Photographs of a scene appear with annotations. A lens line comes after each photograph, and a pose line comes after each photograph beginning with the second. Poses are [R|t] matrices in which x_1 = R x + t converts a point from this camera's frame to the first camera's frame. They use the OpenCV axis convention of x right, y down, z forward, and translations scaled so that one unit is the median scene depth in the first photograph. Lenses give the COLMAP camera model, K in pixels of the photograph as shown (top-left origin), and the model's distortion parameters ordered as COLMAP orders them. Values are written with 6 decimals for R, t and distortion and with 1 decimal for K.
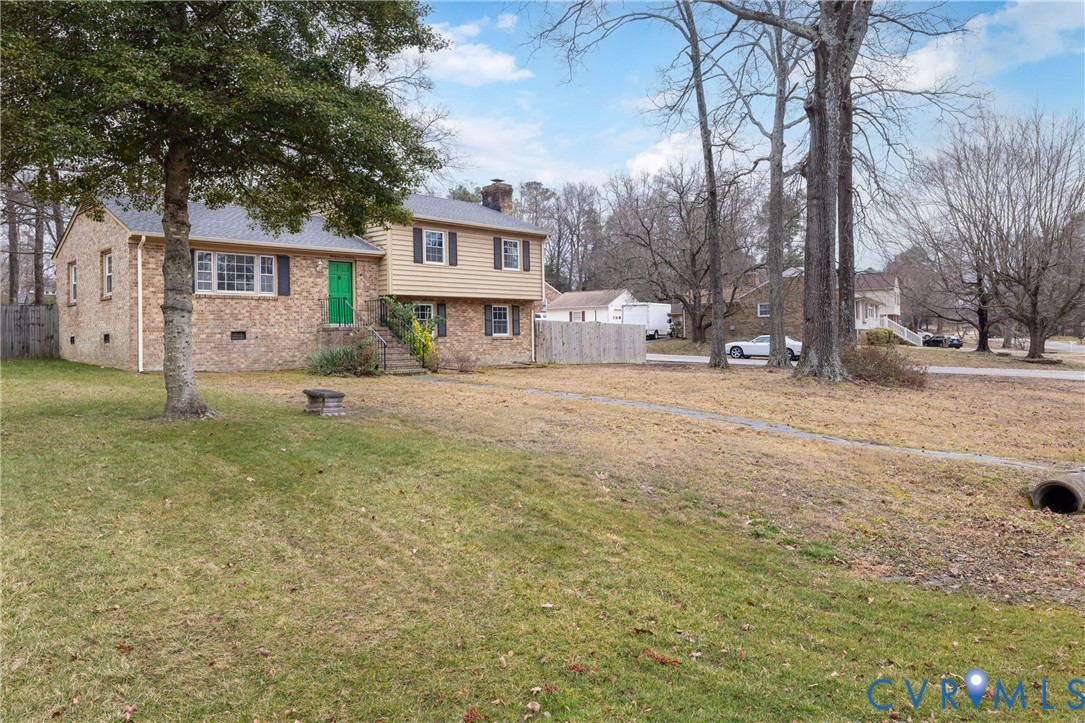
lens RADIAL K [[713.8, 0, 542.5], [0, 713.8, 361.5], [0, 0, 1]] dist [0.005208, 0.000145]
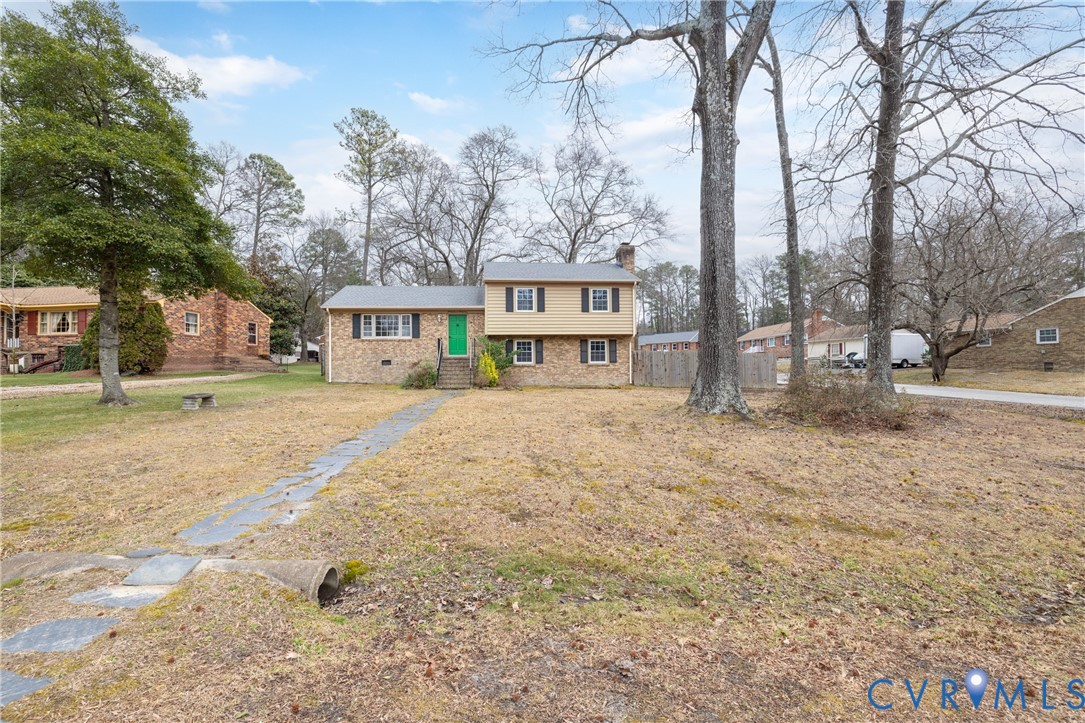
lens RADIAL K [[462.4, 0, 512.4], [0, 462.4, 377.4], [0, 0, 1]] dist [-0.001407, -0.000228]
pose [[0.763765, 0.018522, -0.645229, 0.412764], [-0.024304, 0.999705, -0.000072, -0.007124], [0.645037, 0.015737, 0.763990, 0.291452]]
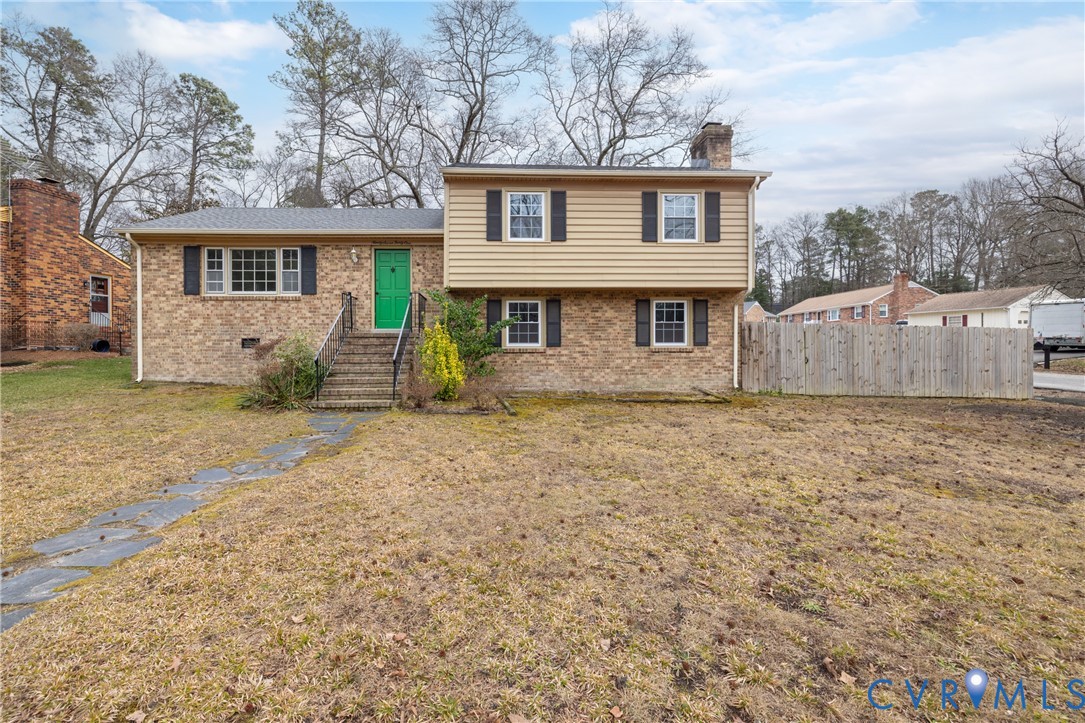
lens RADIAL K [[480.9, 0, 477.9], [0, 480.9, 357.4], [0, 0, 1]] dist [-0.000940, 0.000094]
pose [[0.714272, 0.031831, -0.699144, 0.141174], [-0.032873, 0.999388, 0.011917, -0.028448], [0.699096, 0.014471, 0.714882, 0.633275]]
